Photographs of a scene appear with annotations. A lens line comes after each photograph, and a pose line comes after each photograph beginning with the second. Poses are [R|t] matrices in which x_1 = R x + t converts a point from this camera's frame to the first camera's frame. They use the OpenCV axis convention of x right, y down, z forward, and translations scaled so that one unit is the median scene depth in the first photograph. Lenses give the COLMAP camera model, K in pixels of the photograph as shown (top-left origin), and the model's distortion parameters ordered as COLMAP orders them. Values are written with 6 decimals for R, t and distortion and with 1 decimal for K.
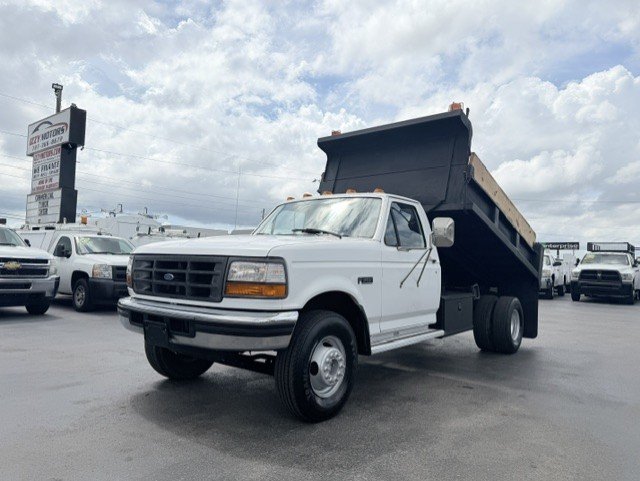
lens RADIAL K [[477.2, 0, 304.5], [0, 477.2, 224.5], [0, 0, 1]] dist [0.024101, -0.026624]
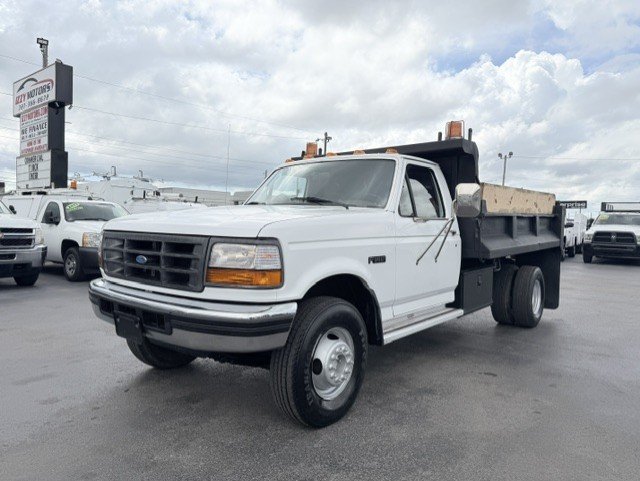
lens RADIAL K [[477.2, 0, 307.1], [0, 477.2, 233.4], [0, 0, 1]] dist [0.024101, -0.026624]
pose [[0.999953, -0.009553, -0.001630, 0.005130], [0.009669, 0.994767, 0.101707, -0.014523], [0.000650, -0.101718, 0.994813, 0.150452]]
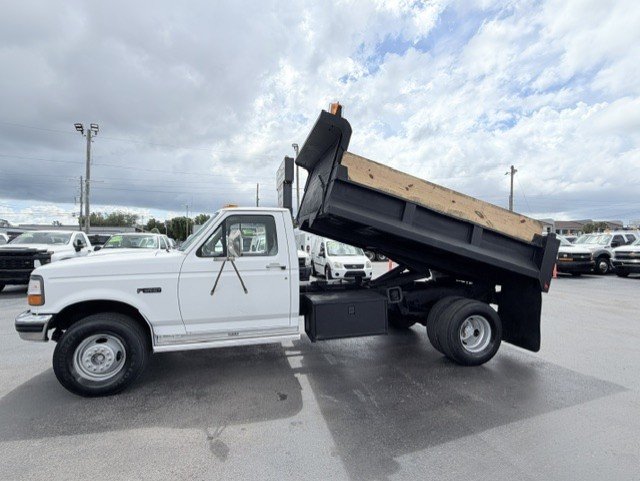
lens RADIAL K [[331.6, 0, 302.1], [0, 331.6, 243.5], [0, 0, 1]] dist [0.001727, -0.000958]
pose [[0.791593, -0.029346, -0.610343, 0.858425], [0.075017, 0.995957, 0.049408, -0.009735], [0.606426, -0.084897, 0.790595, 0.539723]]
